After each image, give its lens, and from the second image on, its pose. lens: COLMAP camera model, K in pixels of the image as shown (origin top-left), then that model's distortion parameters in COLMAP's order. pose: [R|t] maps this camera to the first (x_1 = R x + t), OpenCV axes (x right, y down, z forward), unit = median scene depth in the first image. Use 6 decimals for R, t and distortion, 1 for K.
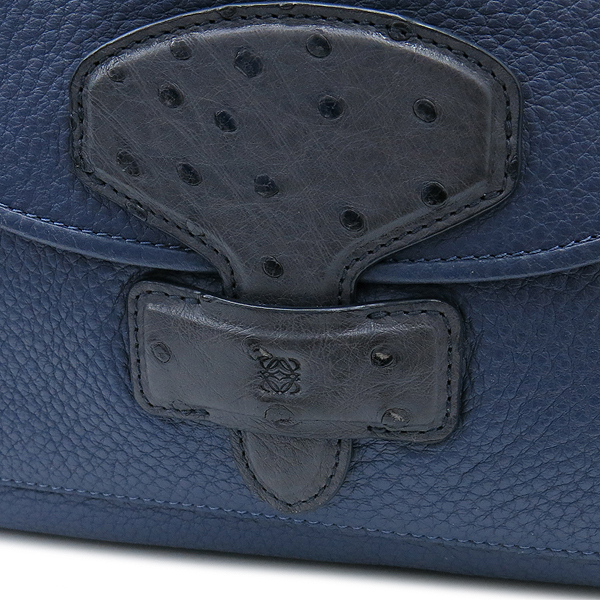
lens RADIAL K [[1029.0, 0, 300.5], [0, 1029.0, 300.0], [0, 0, 1]] dist [-0.012578, 0.000000]
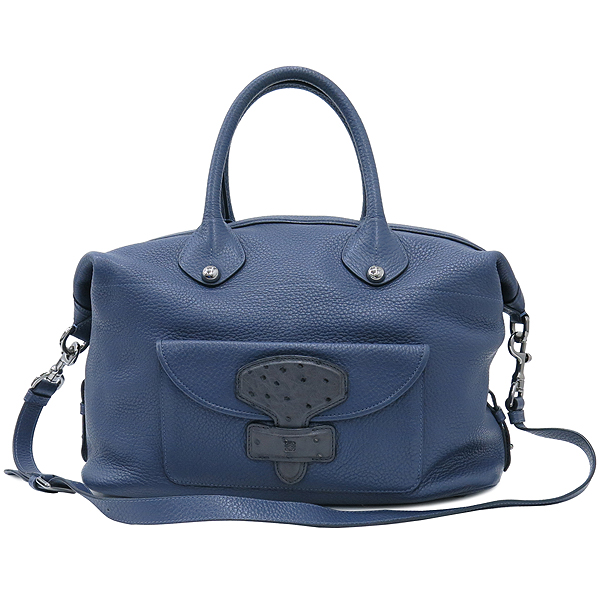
lens RADIAL K [[1029.0, 0, 300.3], [0, 1029.0, 301.5], [0, 0, 1]] dist [-0.012578, 0.000000]
pose [[0.983010, -0.016515, 0.182805, -0.705752], [0.038558, 0.992301, -0.117693, -0.010733], [-0.179454, 0.122742, 0.976079, -2.968430]]
